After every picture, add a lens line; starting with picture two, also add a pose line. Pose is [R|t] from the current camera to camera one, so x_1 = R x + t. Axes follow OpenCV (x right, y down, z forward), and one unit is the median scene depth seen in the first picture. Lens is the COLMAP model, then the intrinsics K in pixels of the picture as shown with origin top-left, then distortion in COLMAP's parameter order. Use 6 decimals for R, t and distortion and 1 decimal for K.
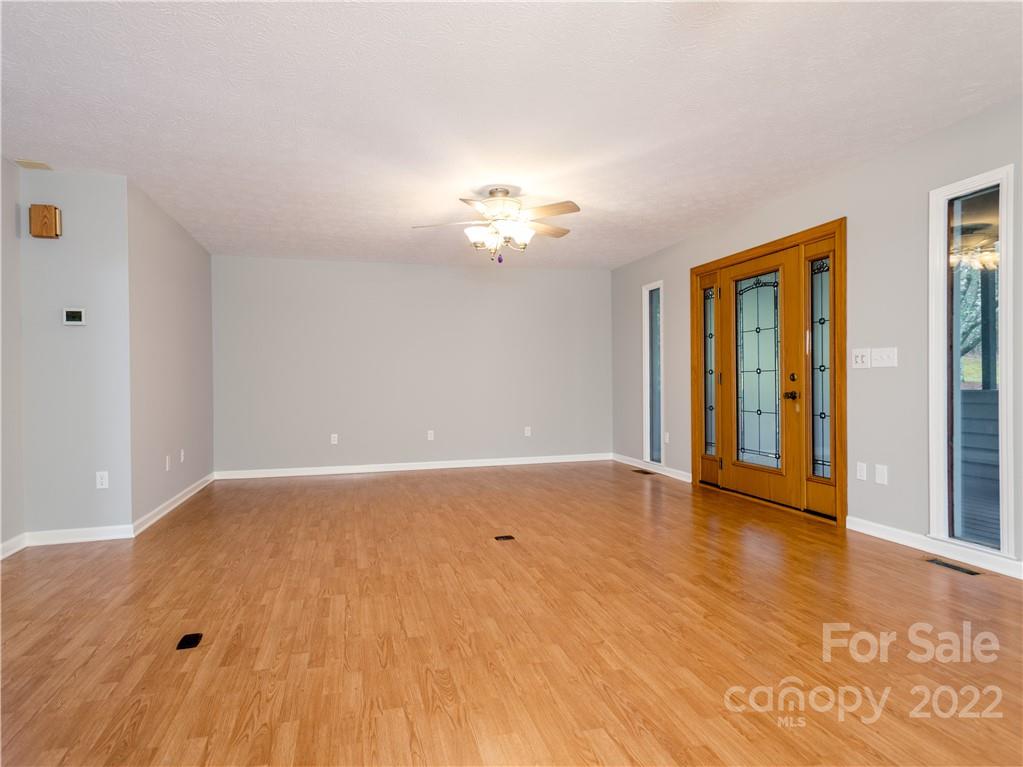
lens RADIAL K [[550.5, 0, 504.4], [0, 550.5, 386.4], [0, 0, 1]] dist [0.017672, -0.000982]
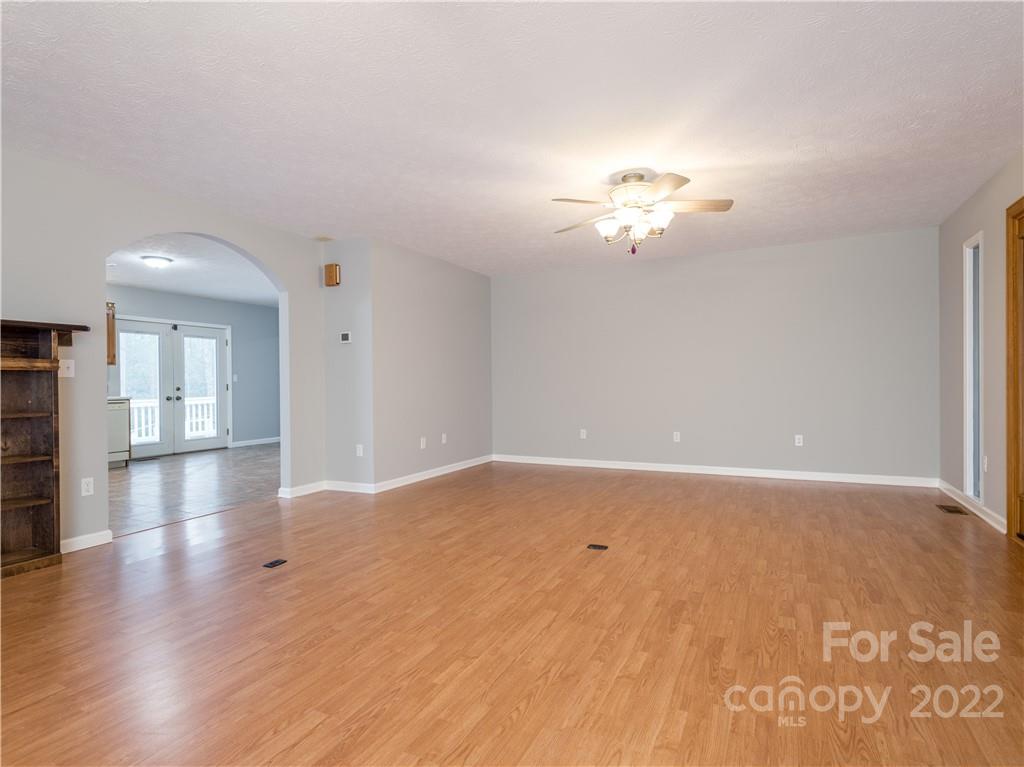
lens RADIAL K [[551.0, 0, 533.5], [0, 551.0, 384.8], [0, 0, 1]] dist [0.017672, -0.000982]
pose [[0.764275, 0.004916, -0.644871, 0.599070], [-0.003291, 0.999988, 0.003722, -0.008087], [0.644882, -0.000723, 0.764282, 0.232062]]
